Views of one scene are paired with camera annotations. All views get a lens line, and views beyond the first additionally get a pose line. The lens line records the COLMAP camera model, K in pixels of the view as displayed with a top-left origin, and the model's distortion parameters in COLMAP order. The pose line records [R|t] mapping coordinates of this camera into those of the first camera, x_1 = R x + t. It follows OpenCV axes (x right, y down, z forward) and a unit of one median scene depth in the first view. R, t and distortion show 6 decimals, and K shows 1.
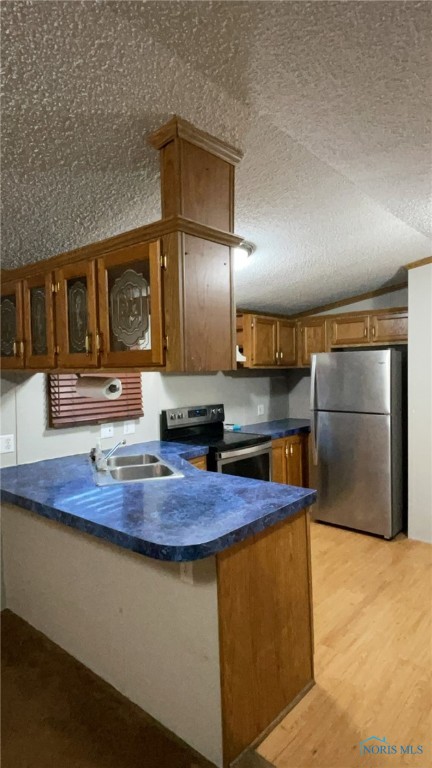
lens RADIAL K [[436.3, 0, 216.0], [0, 436.3, 384.0], [0, 0, 1]] dist [0.060195, -0.041009]
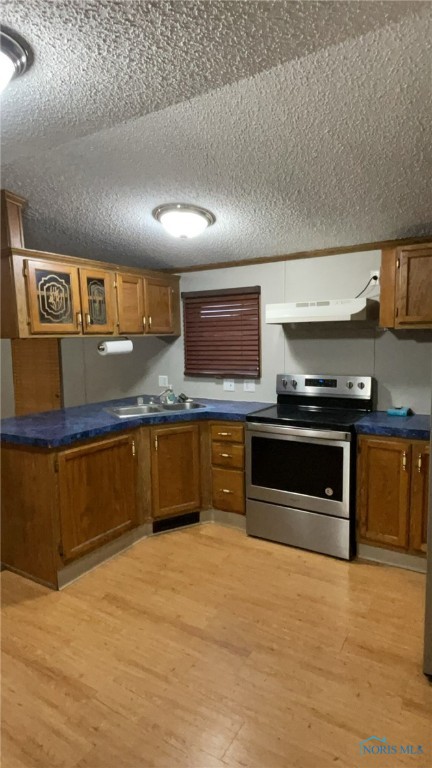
lens RADIAL K [[436.3, 0, 216.0], [0, 436.3, 384.0], [0, 0, 1]] dist [0.060195, -0.041009]
pose [[0.170811, 0.118533, -0.978148, 0.796789], [-0.014971, 0.992935, 0.117710, -0.030469], [0.985190, -0.005462, 0.171379, 0.678410]]
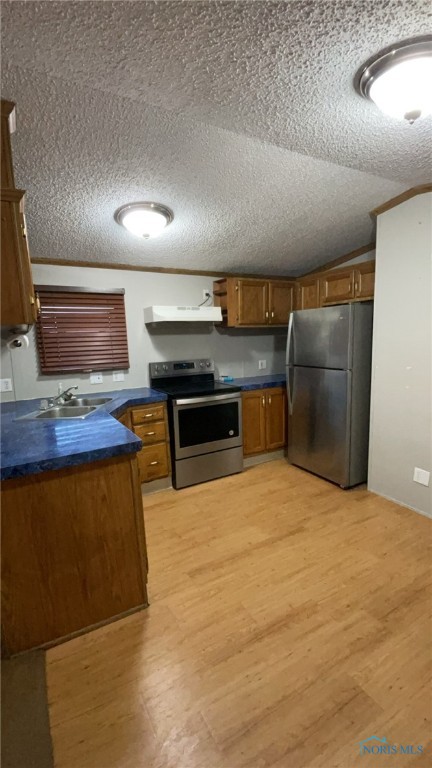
lens RADIAL K [[328.0, 0, 216.5], [0, 328.0, 386.3], [0, 0, 1]] dist [0.036210, -0.036804]
pose [[0.943255, 0.036527, -0.330055, 0.353676], [0.004814, 0.992323, 0.123577, 0.011492], [0.332035, -0.118153, 0.935838, 0.192119]]
